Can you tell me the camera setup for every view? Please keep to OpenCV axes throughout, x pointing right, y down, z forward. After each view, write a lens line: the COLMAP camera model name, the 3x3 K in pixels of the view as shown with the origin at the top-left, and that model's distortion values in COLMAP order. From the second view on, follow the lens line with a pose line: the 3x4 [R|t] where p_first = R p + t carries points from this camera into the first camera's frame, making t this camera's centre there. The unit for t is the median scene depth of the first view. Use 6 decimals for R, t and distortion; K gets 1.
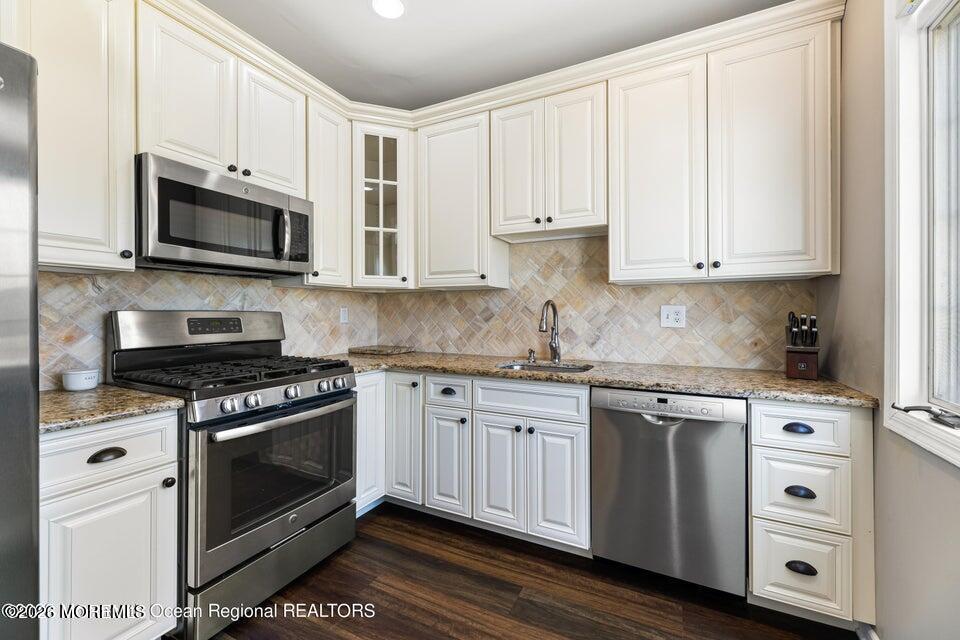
lens RADIAL K [[384.7, 0, 483.8], [0, 384.7, 318.3], [0, 0, 1]] dist [0.001276, 0.000147]
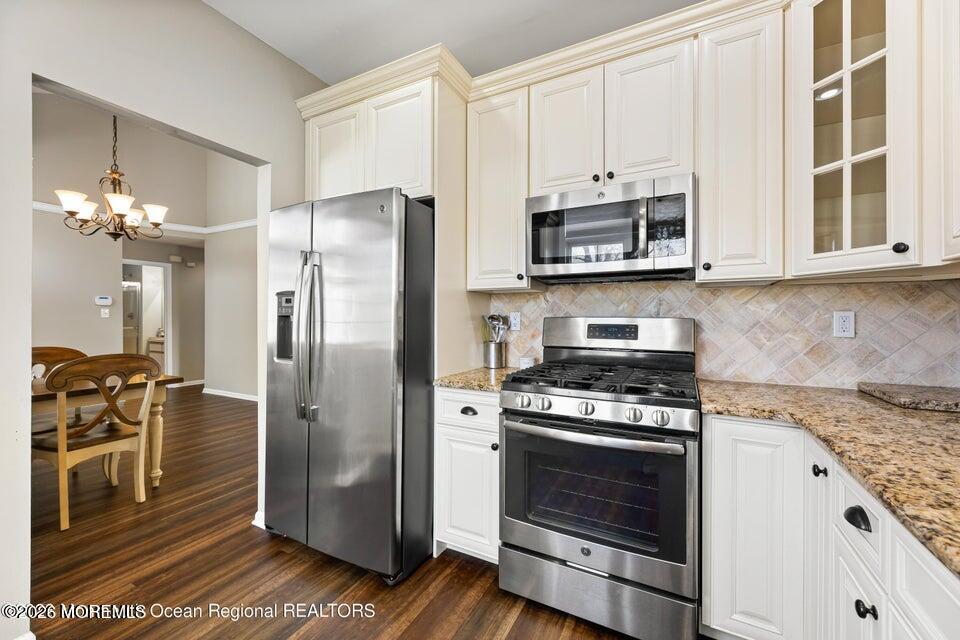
lens RADIAL K [[384.7, 0, 483.8], [0, 384.7, 318.3], [0, 0, 1]] dist [0.001276, 0.000147]
pose [[-0.022199, 0.002062, -0.999751, 0.317881], [-0.017487, 0.999844, 0.002451, -0.011873], [0.999601, 0.017537, -0.022160, 0.617026]]
